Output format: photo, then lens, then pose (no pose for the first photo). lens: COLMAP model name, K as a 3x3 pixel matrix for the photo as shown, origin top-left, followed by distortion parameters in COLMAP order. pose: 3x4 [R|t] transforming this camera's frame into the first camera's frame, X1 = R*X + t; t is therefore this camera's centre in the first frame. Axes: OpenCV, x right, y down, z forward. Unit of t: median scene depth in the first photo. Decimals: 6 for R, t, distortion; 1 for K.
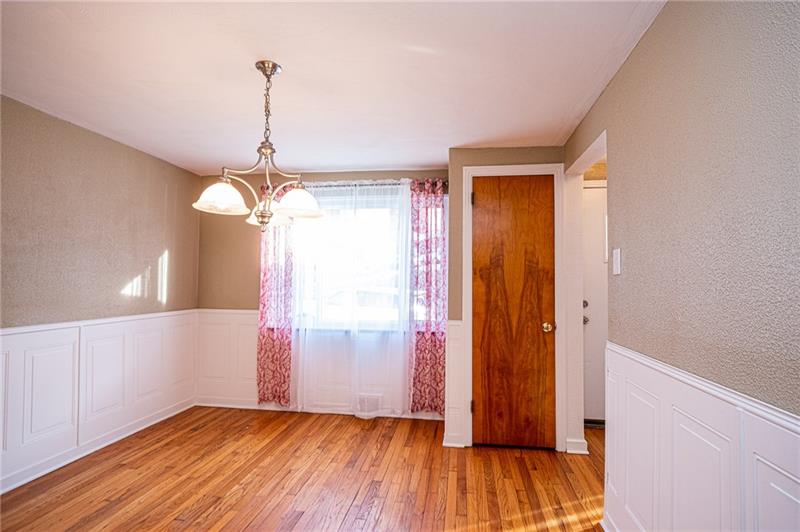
lens RADIAL K [[409.0, 0, 401.3], [0, 409.0, 268.1], [0, 0, 1]] dist [0.003464, 0.001225]
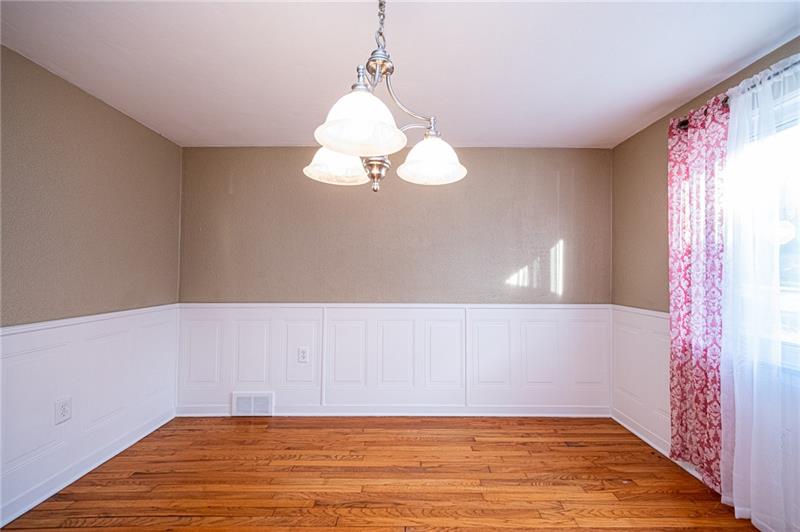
lens RADIAL K [[311.4, 0, 401.0], [0, 311.4, 266.7], [0, 0, 1]] dist [0.000869, -0.000529]
pose [[0.153143, -0.026276, -0.987855, 0.100096], [0.029652, 0.999319, -0.021984, 0.027428], [0.987759, -0.025925, 0.153818, 0.584556]]
